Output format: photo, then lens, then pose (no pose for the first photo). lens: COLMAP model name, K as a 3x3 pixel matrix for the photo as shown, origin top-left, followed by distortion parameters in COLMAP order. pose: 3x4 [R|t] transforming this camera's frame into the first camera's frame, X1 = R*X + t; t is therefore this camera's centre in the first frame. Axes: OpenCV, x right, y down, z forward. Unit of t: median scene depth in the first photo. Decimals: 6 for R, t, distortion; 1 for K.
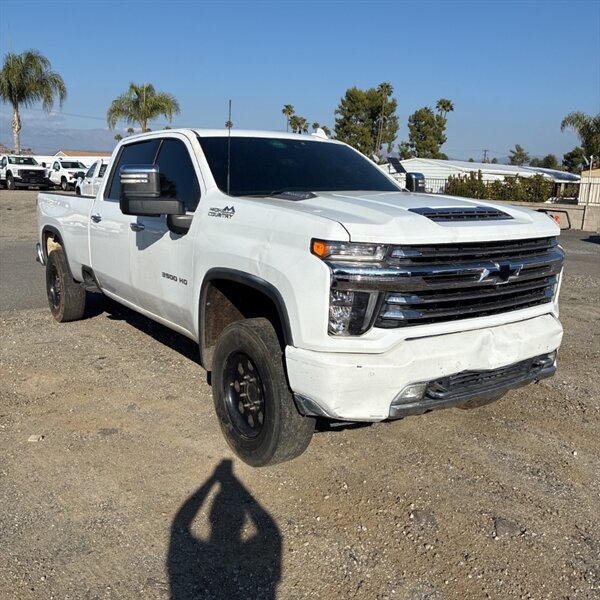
lens RADIAL K [[613.6, 0, 300.0], [0, 613.6, 300.0], [0, 0, 1]] dist [0.015951, -0.008086]
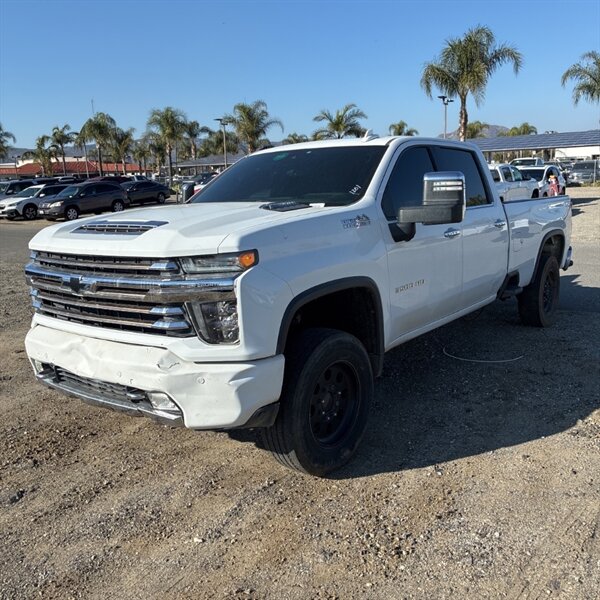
lens RADIAL K [[613.6, 0, 300.0], [0, 613.6, 300.0], [0, 0, 1]] dist [0.015951, -0.008086]
pose [[0.298830, 0.130486, -0.945343, 1.332322], [-0.134149, 0.986515, 0.093763, -0.156672], [0.944830, 0.098798, 0.312305, 0.959136]]
